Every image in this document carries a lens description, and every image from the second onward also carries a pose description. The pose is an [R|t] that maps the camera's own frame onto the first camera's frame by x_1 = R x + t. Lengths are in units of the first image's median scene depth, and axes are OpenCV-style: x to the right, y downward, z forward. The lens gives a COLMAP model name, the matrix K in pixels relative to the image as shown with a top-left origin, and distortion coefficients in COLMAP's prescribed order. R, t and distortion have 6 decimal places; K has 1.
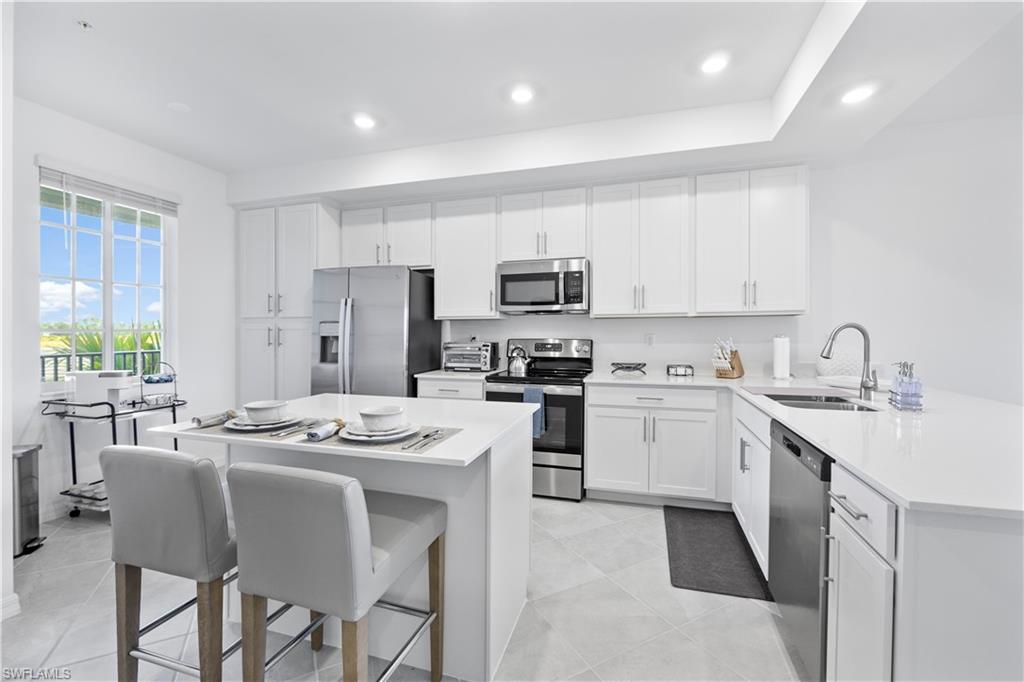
lens RADIAL K [[442.0, 0, 508.7], [0, 442.0, 333.1], [0, 0, 1]] dist [-0.002131, -0.000084]
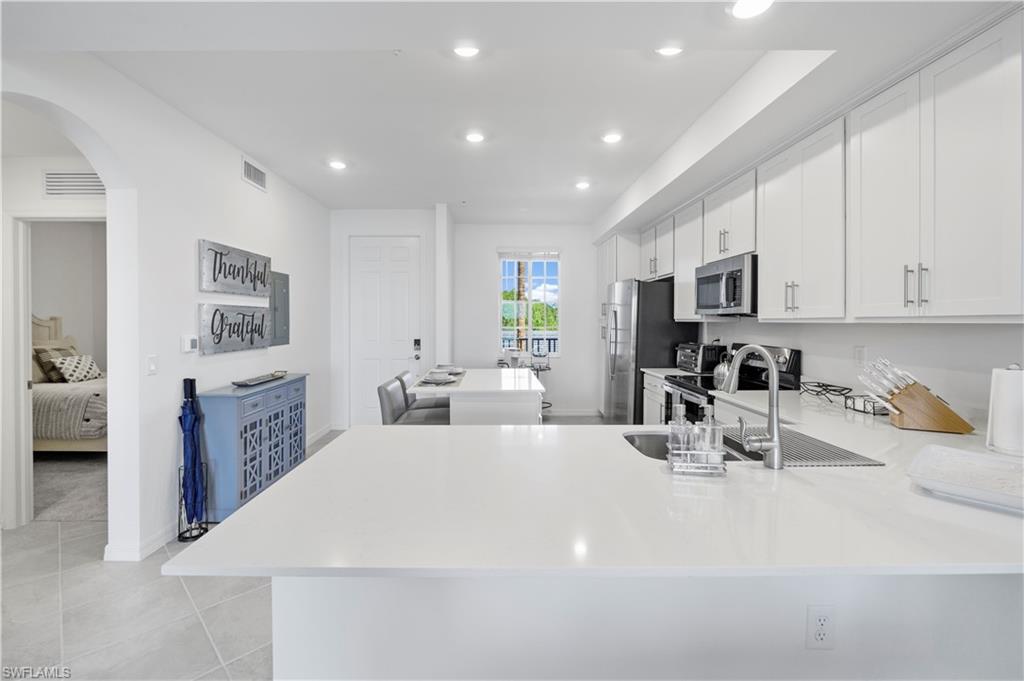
lens RADIAL K [[442.0, 0, 508.7], [0, 442.0, 332.6], [0, 0, 1]] dist [-0.002131, -0.000084]
pose [[0.325872, 0.030425, -0.944924, 0.801538], [-0.002333, 0.999505, 0.031378, -0.040165], [0.945411, -0.008021, 0.325782, 0.269167]]
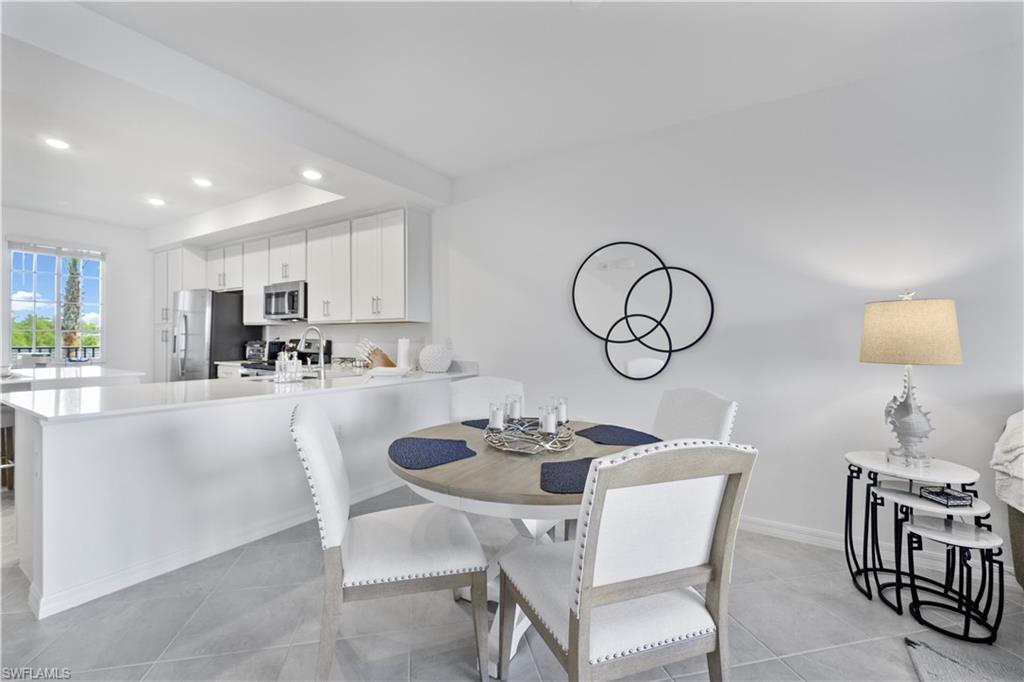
lens RADIAL K [[442.0, 0, 508.7], [0, 442.0, 333.1], [0, 0, 1]] dist [-0.002131, -0.000084]
pose [[0.964208, 0.006802, -0.265059, 1.127721], [-0.009861, 0.999899, -0.010212, 0.002332], [0.264963, 0.012461, 0.964178, -0.166525]]
